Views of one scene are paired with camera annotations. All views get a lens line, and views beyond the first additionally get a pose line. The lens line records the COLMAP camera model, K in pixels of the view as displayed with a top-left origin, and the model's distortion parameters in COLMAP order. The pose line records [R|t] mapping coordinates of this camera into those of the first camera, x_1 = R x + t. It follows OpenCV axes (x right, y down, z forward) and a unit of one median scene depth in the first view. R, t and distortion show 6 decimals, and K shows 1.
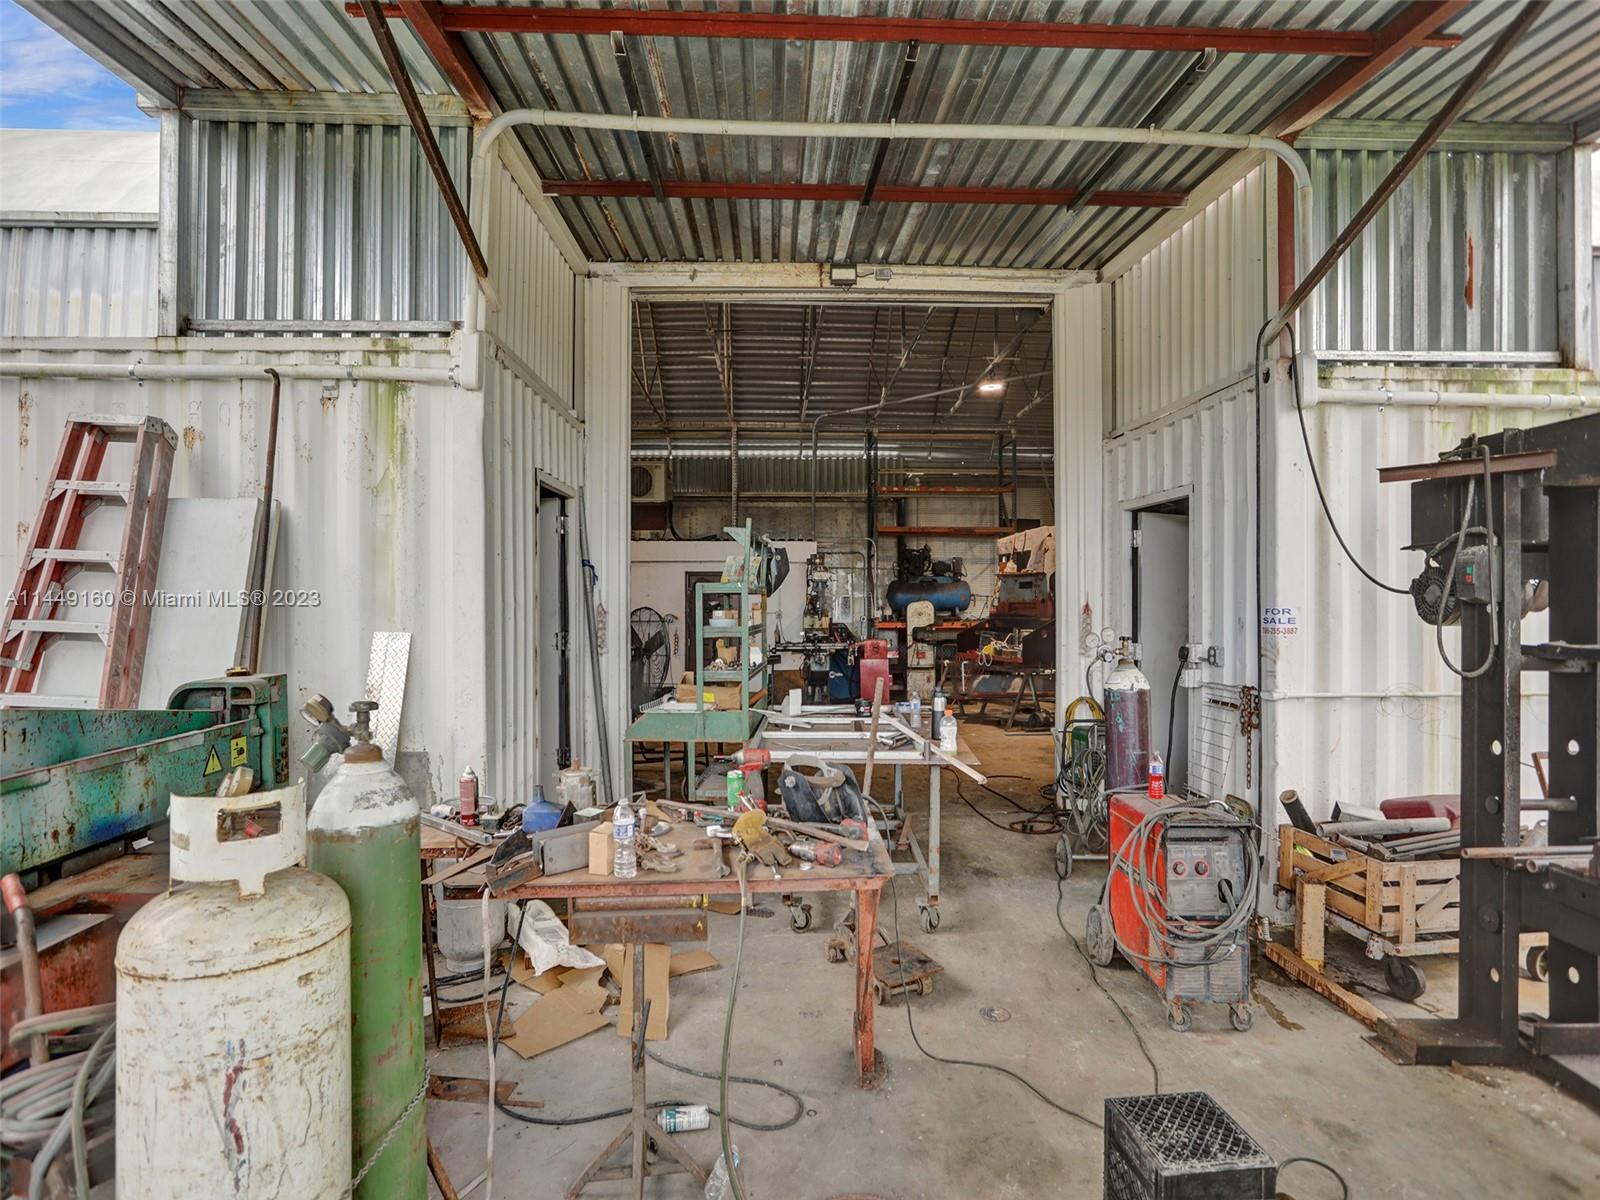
lens RADIAL K [[815.1, 0, 806.5], [0, 815.1, 612.3], [0, 0, 1]] dist [-0.058885, 0.035615]
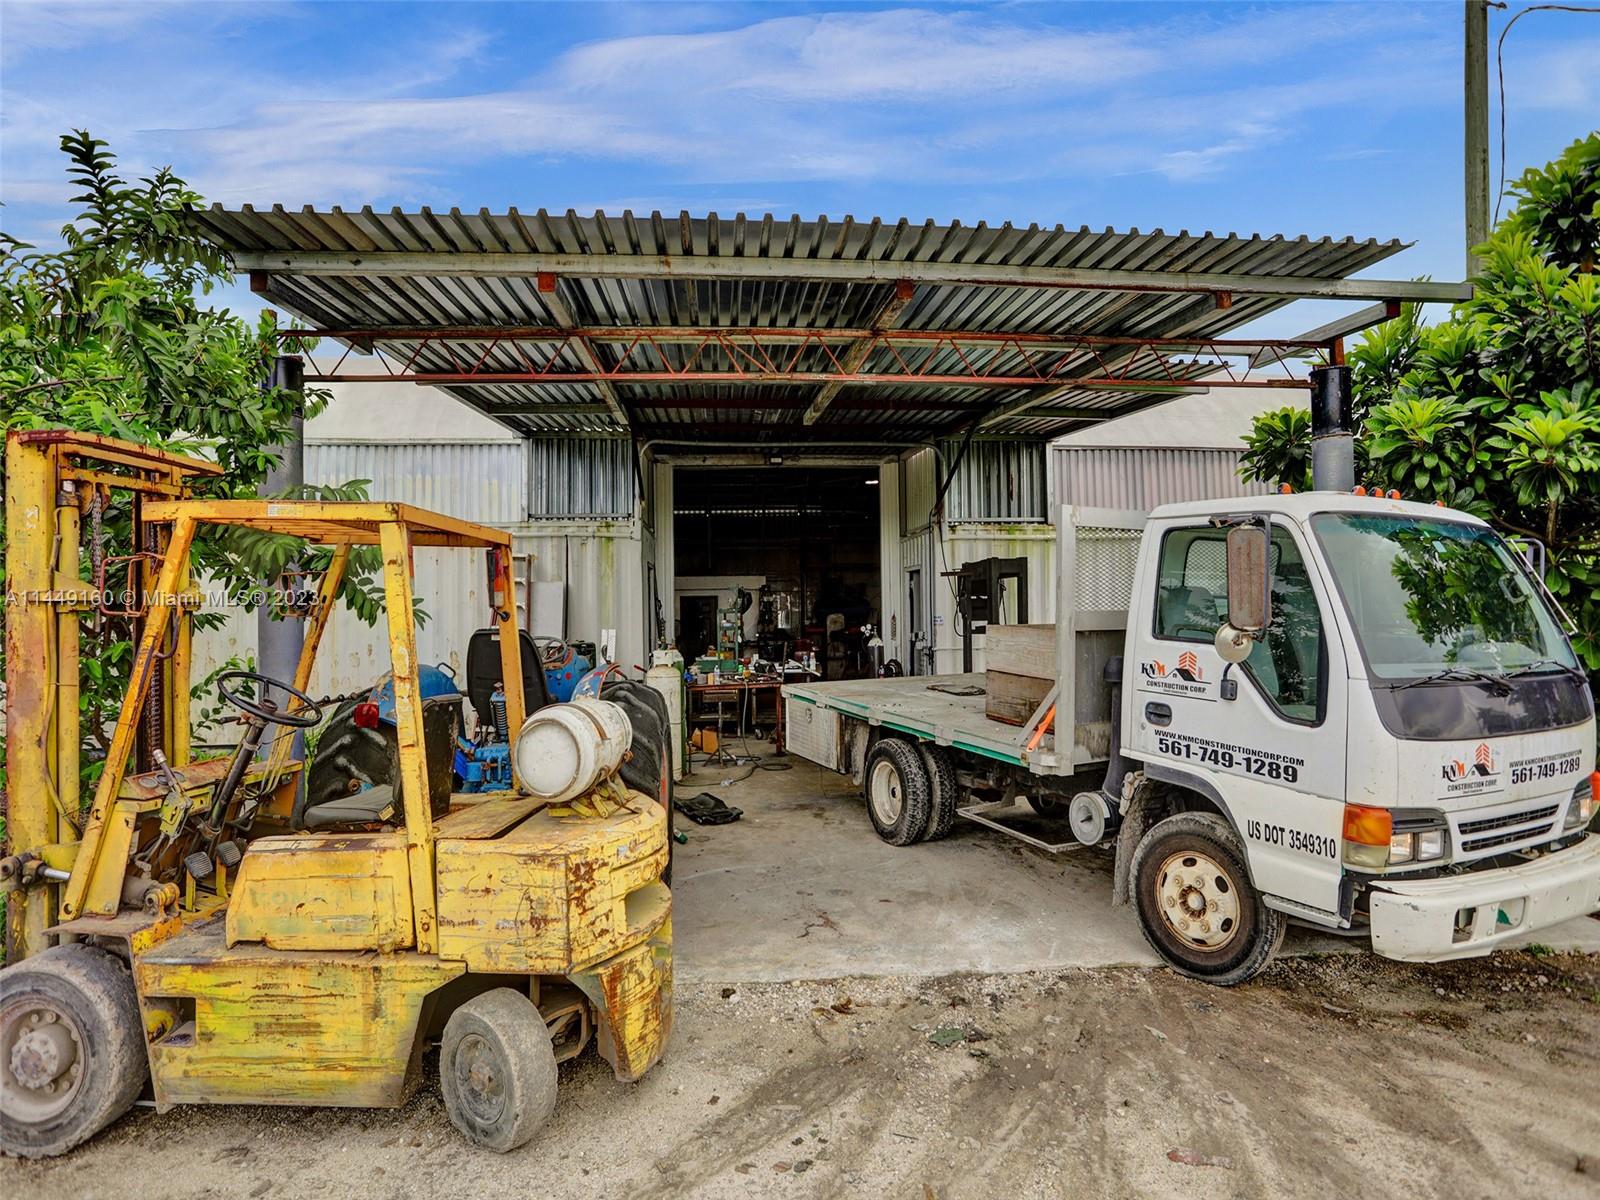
lens RADIAL K [[815.1, 0, 806.5], [0, 815.1, 612.3], [0, 0, 1]] dist [-0.058885, 0.035615]
pose [[0.997953, -0.015336, 0.062080, -0.006574], [0.016198, 0.999779, -0.013407, 0.003875], [-0.061860, 0.014385, 0.997981, -0.557644]]
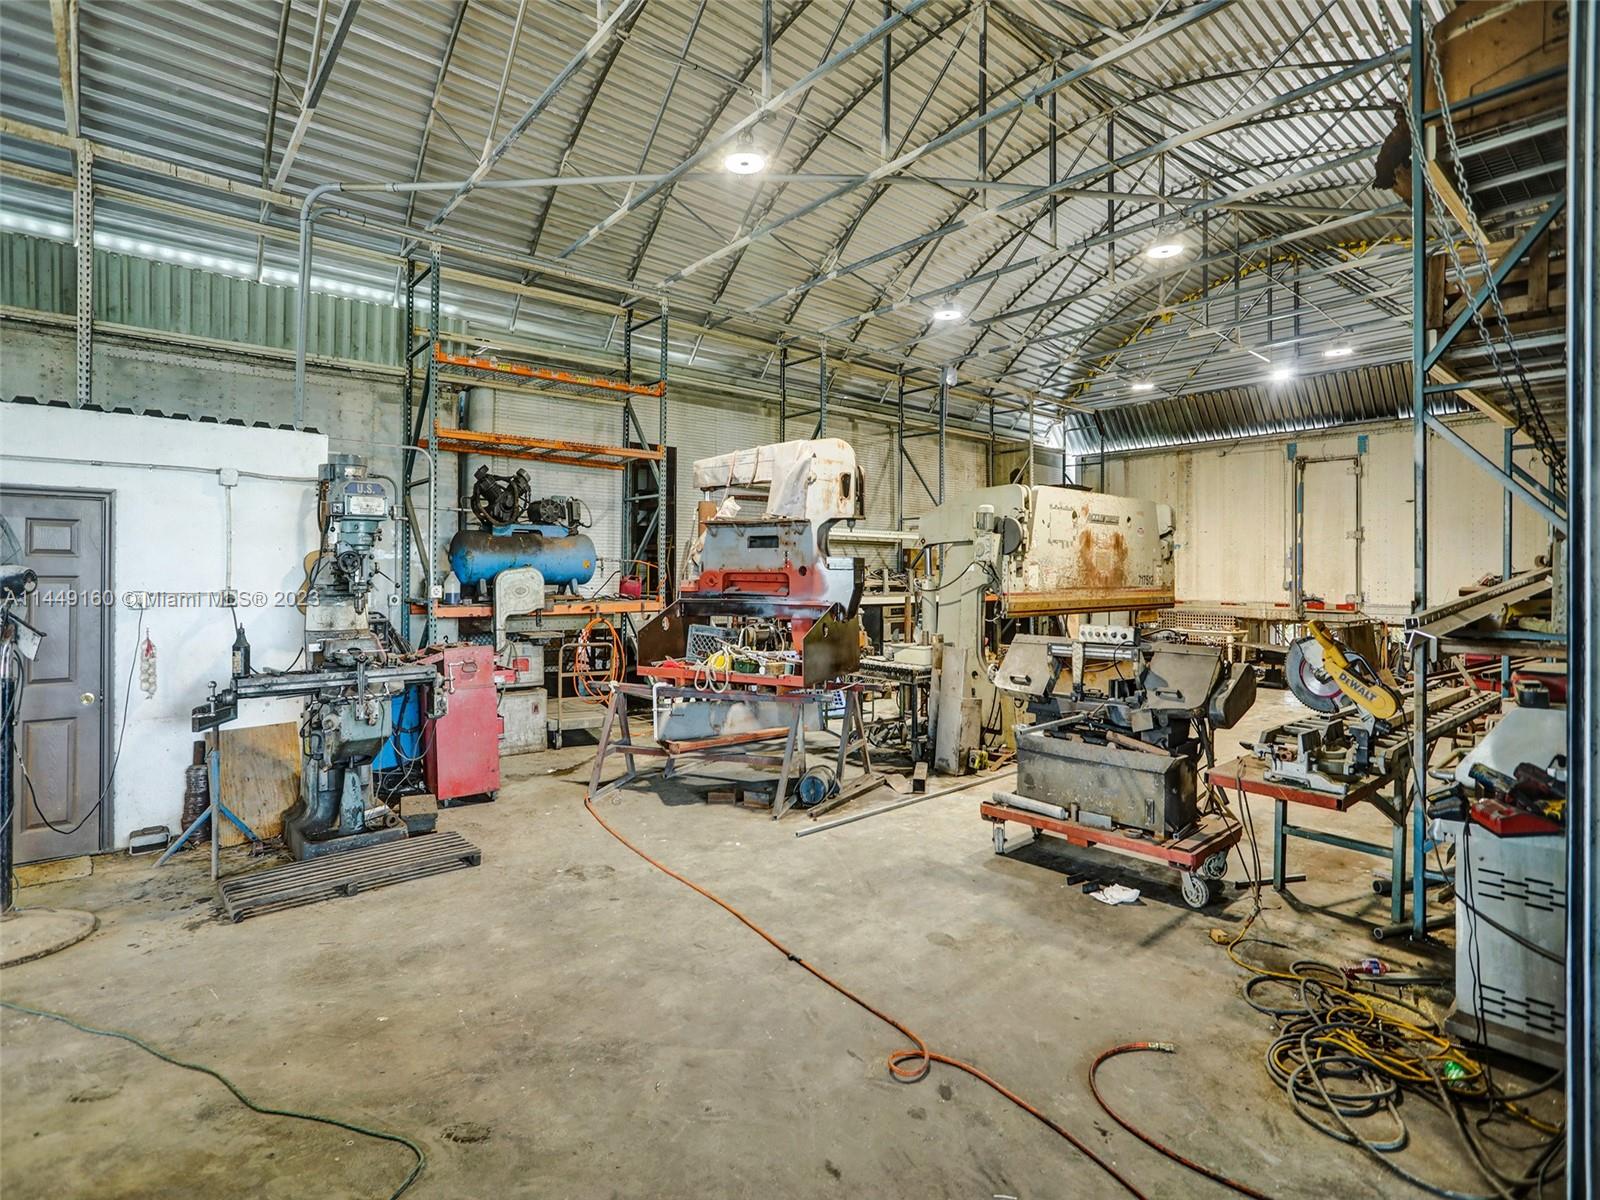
lens RADIAL K [[799.8, 0, 796.8], [0, 799.8, 572.6], [0, 0, 1]] dist [-0.055668, 0.028719]
pose [[0.786343, 0.001676, 0.617788, -0.051642], [0.001337, 0.999989, -0.004415, -0.008413], [-0.617789, 0.004297, 0.786332, 0.500933]]
